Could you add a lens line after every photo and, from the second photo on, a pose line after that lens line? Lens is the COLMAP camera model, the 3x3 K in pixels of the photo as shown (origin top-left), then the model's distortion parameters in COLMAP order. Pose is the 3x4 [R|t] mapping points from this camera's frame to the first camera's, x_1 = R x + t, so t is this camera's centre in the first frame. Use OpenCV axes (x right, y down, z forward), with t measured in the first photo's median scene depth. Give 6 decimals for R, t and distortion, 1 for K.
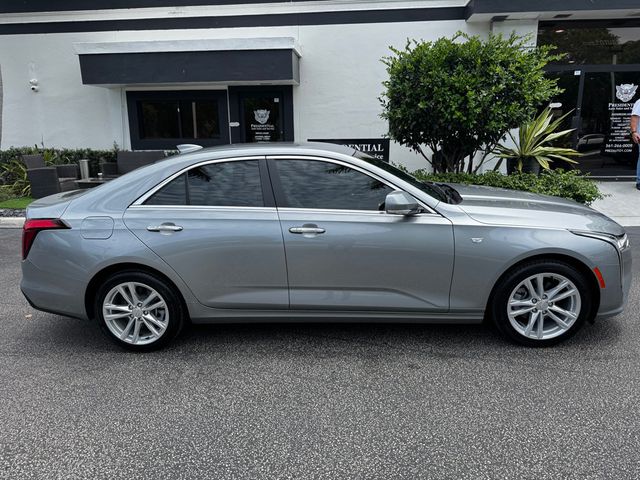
lens RADIAL K [[462.2, 0, 323.6], [0, 462.2, 240.5], [0, 0, 1]] dist [0.026910, -0.039252]
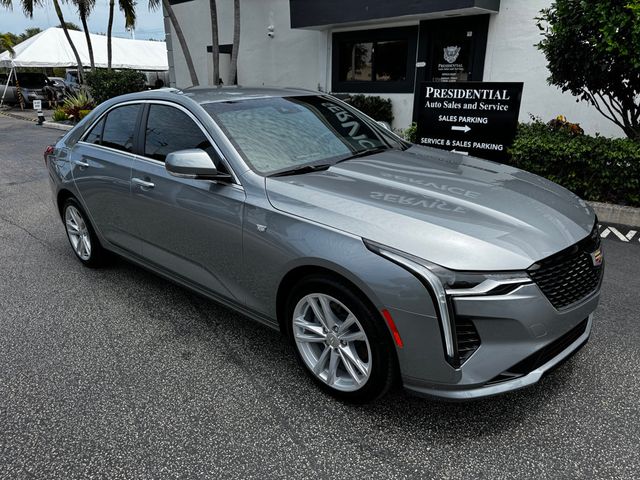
lens RADIAL K [[462.2, 0, 323.6], [0, 462.2, 240.5], [0, 0, 1]] dist [0.026910, -0.039252]
pose [[0.777533, 0.211024, -0.592378, 0.351018], [-0.139034, 0.976389, 0.165330, -0.048461], [0.613280, -0.046189, 0.788514, 0.193883]]
